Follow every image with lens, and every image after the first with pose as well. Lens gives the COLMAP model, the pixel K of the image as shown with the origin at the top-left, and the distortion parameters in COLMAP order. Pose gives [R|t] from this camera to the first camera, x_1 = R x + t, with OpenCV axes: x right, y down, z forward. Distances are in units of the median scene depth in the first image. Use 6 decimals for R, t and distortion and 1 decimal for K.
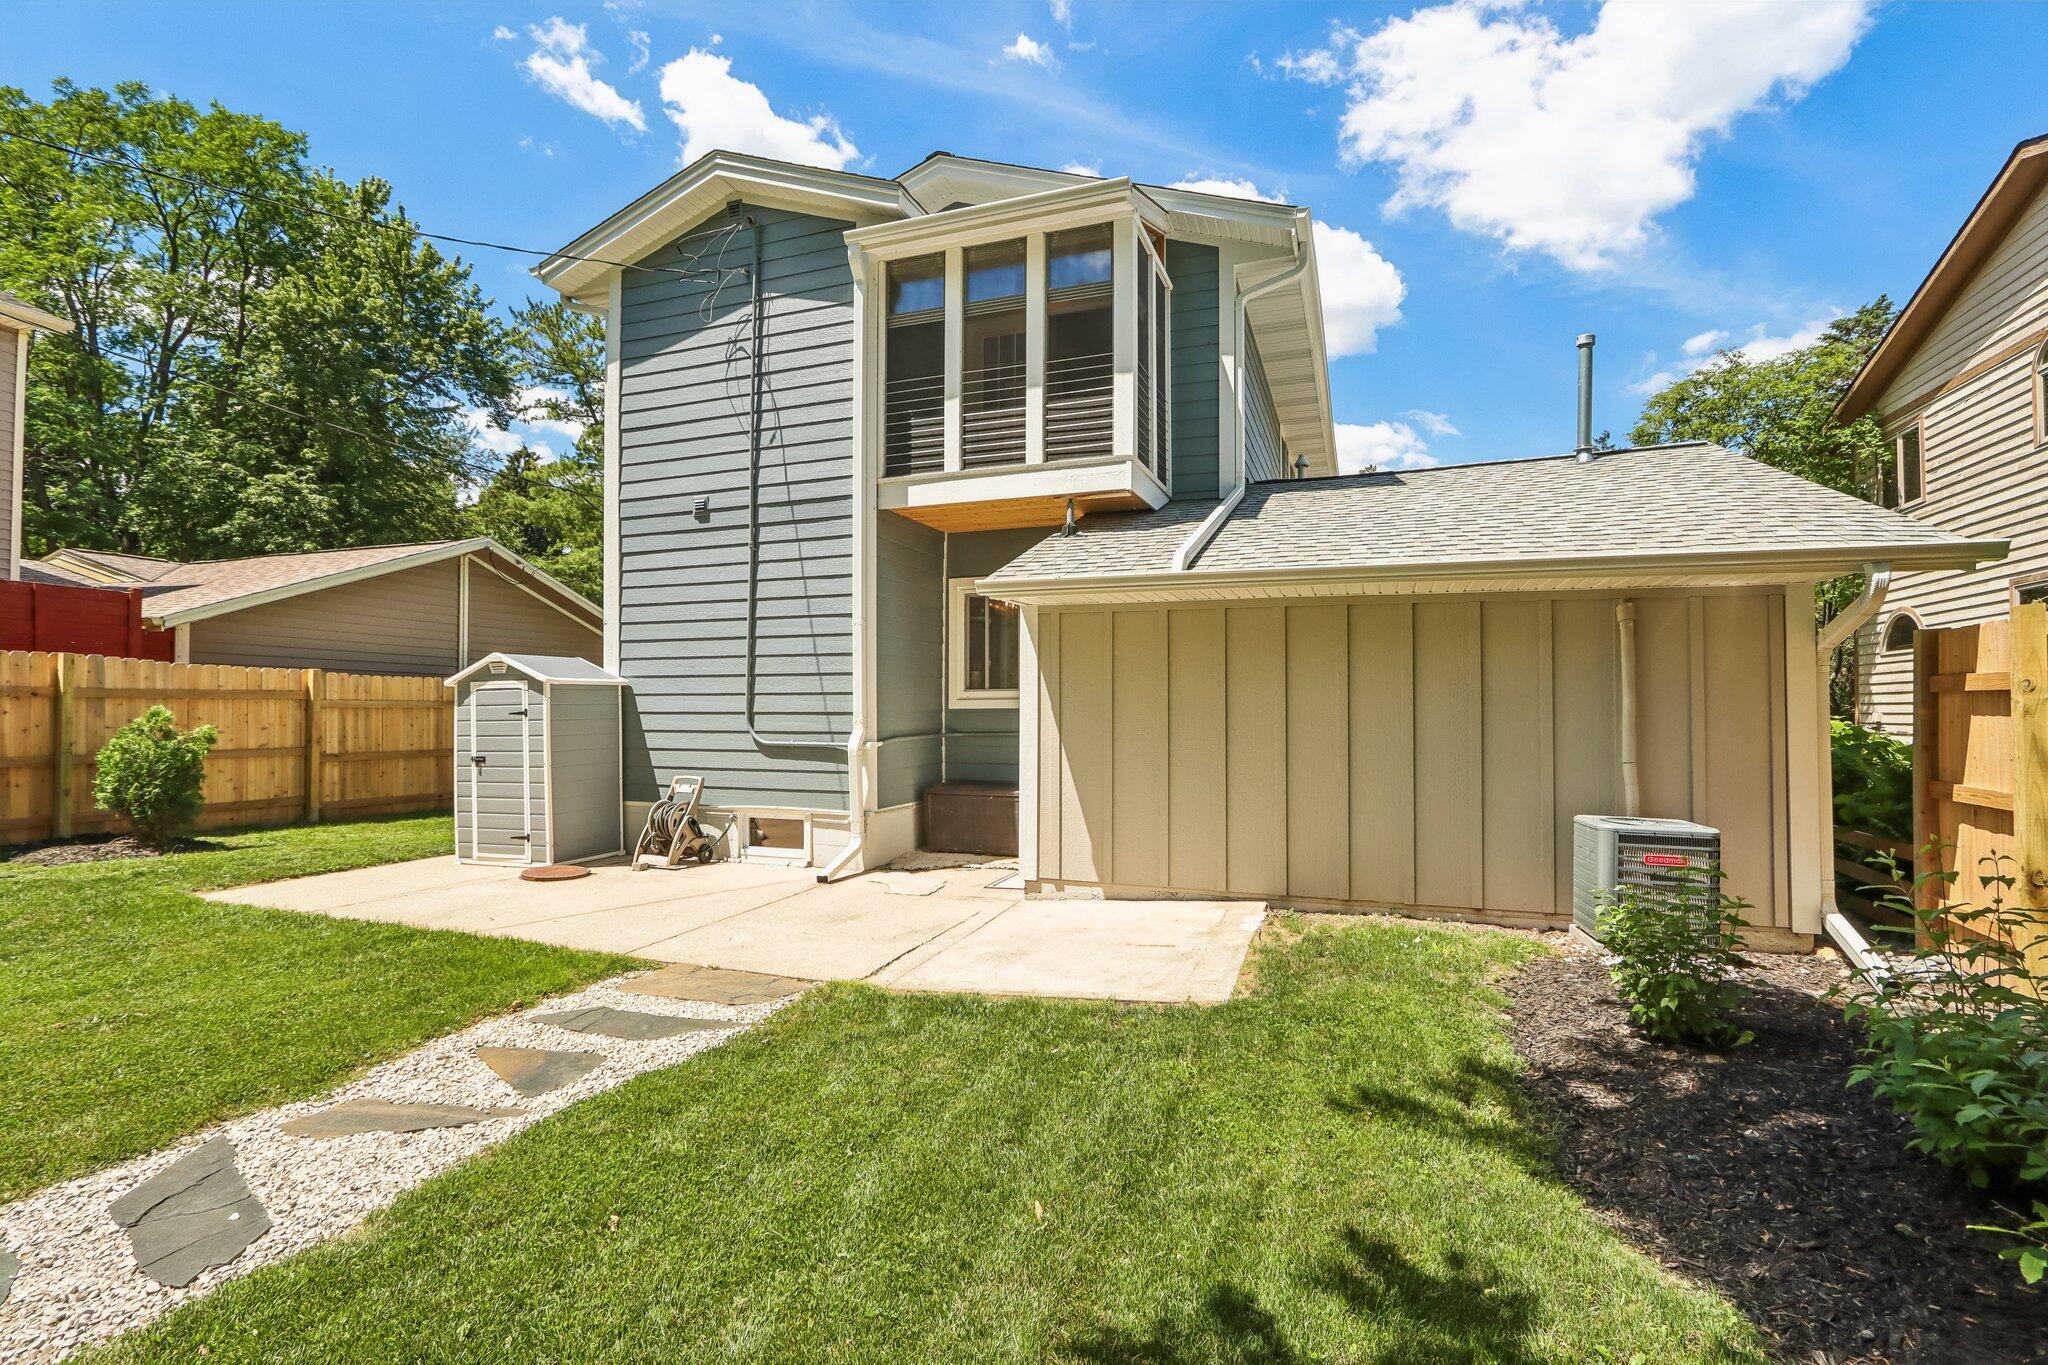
lens RADIAL K [[964.6, 0, 1041.4], [0, 964.6, 690.4], [0, 0, 1]] dist [-0.015938, 0.003512]
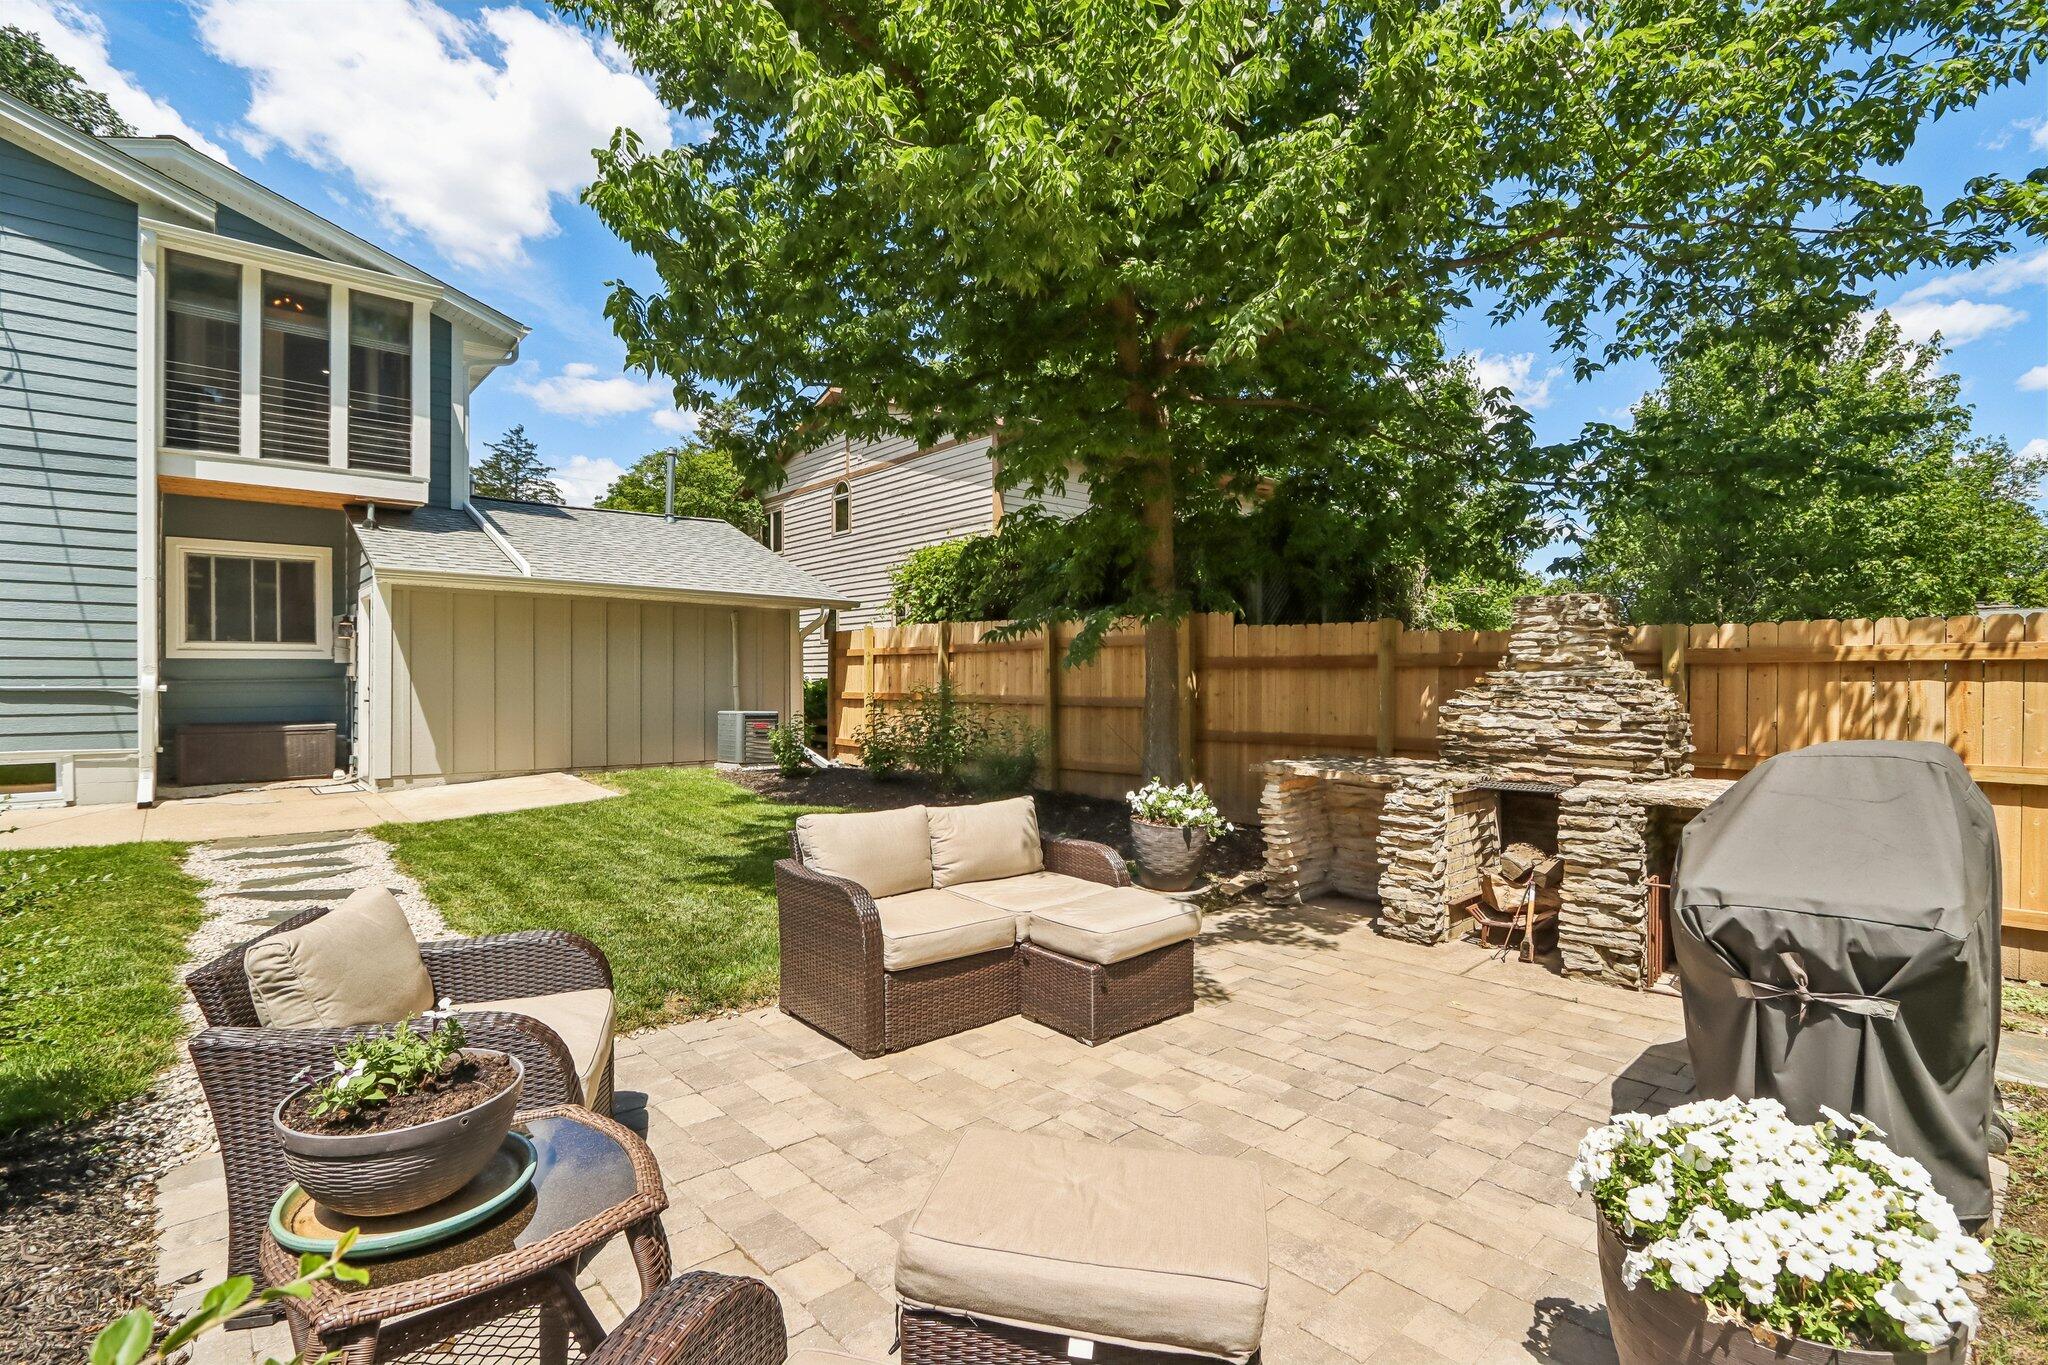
lens RADIAL K [[964.6, 0, 1021.6], [0, 964.6, 685.8], [0, 0, 1]] dist [-0.015938, 0.003512]
pose [[0.486693, -0.003575, 0.873566, -0.638162], [-0.017894, 0.999741, 0.014060, 0.020589], [-0.873390, -0.022474, 0.486503, -0.395027]]
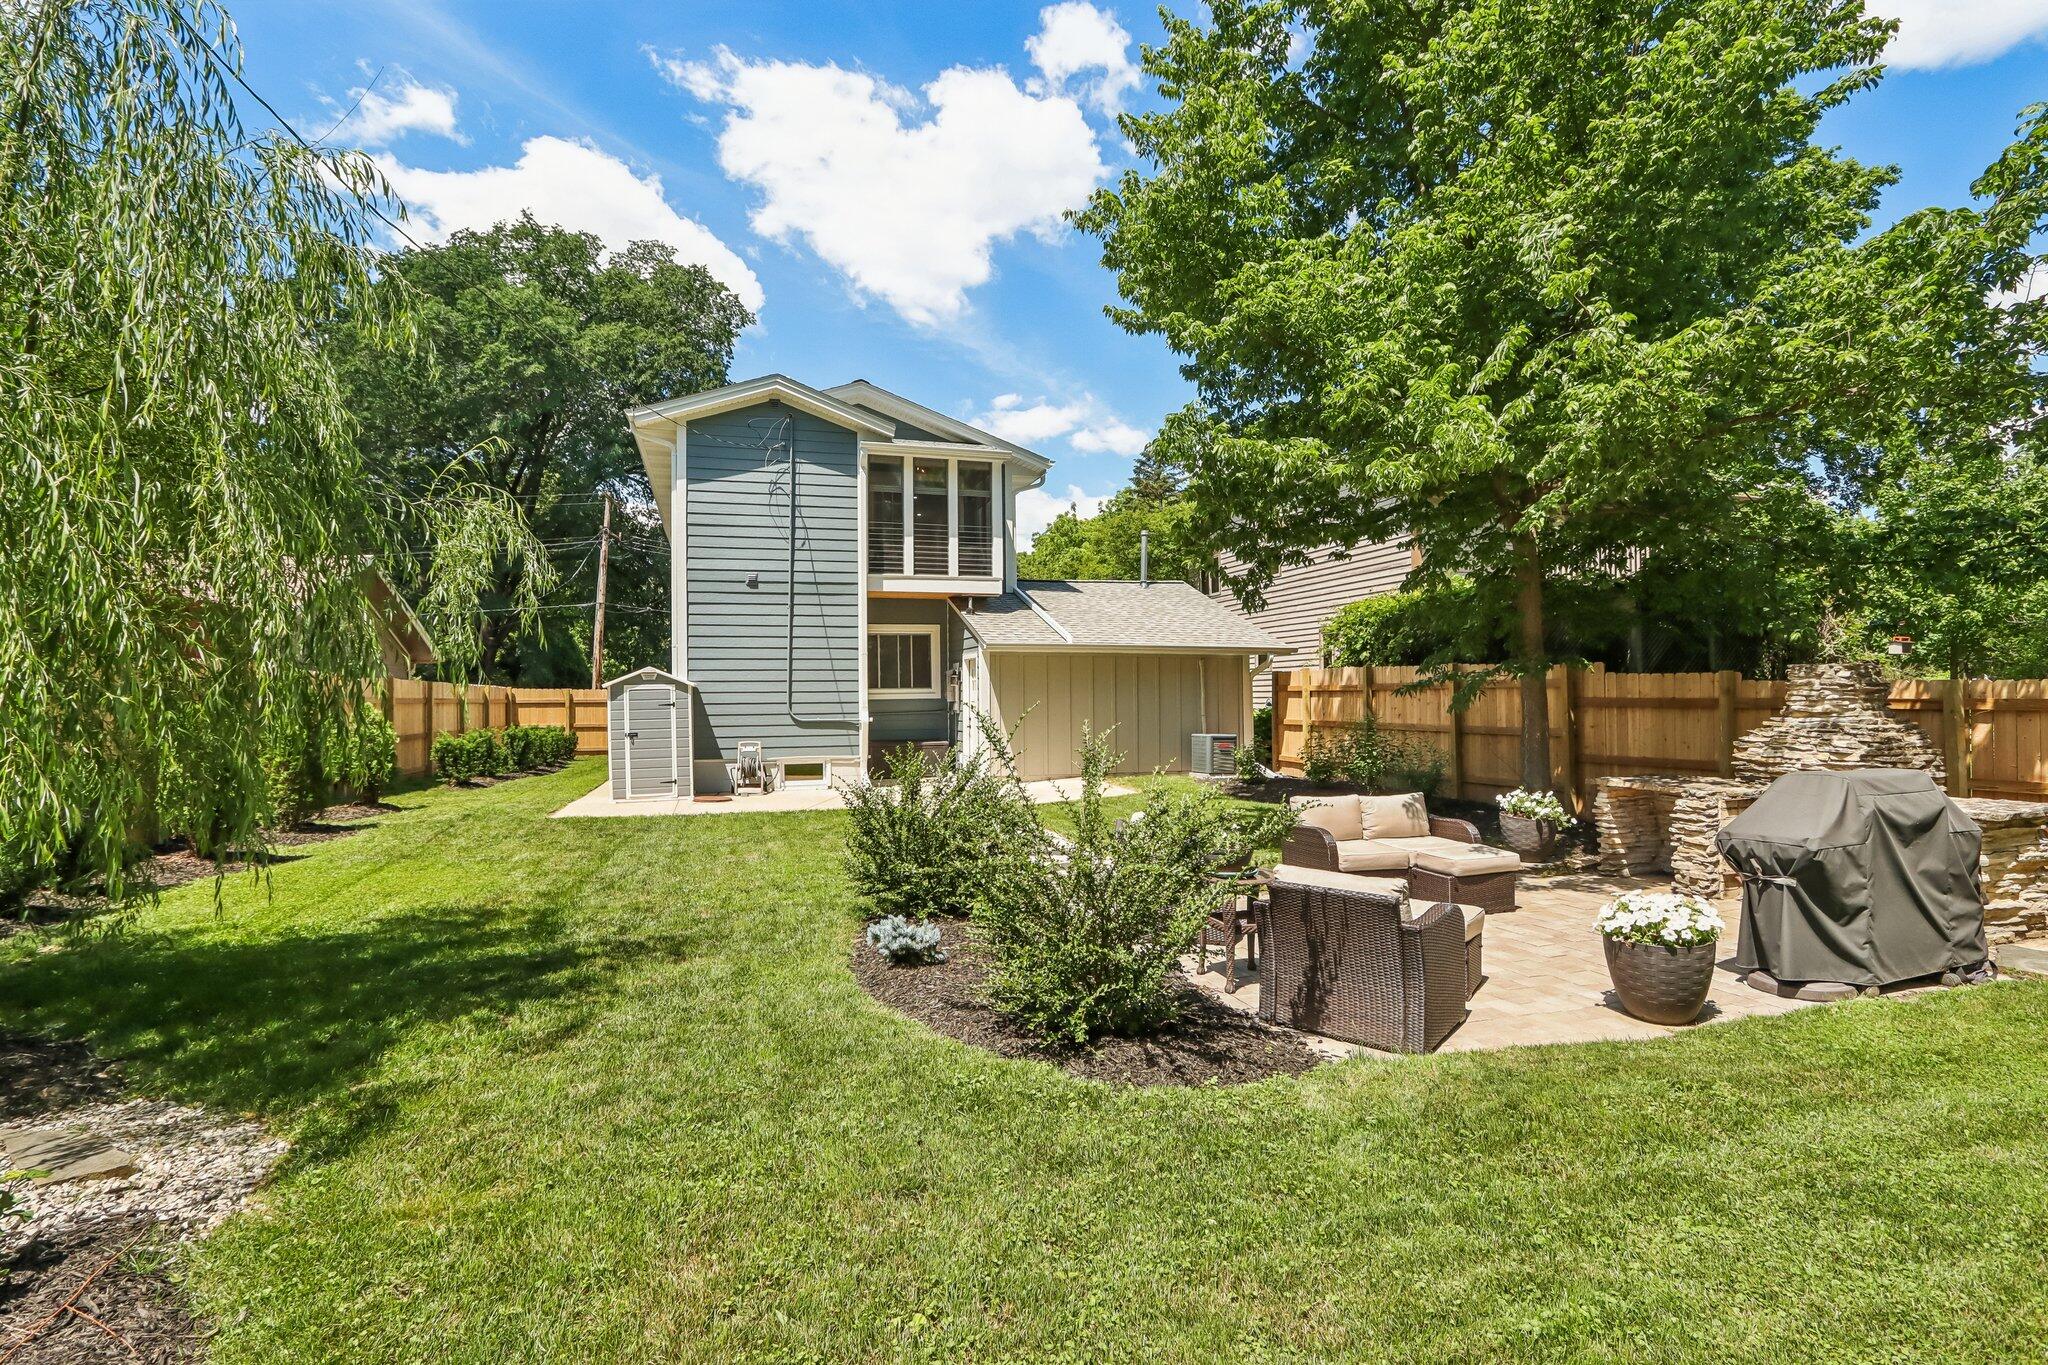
lens RADIAL K [[964.6, 0, 1026.1], [0, 964.6, 681.2], [0, 0, 1]] dist [-0.015938, 0.003512]
pose [[0.801185, 0.003555, 0.598406, -1.014431], [-0.003363, 0.999993, -0.001438, -0.014169], [-0.598408, -0.000860, 0.801191, -0.645002]]
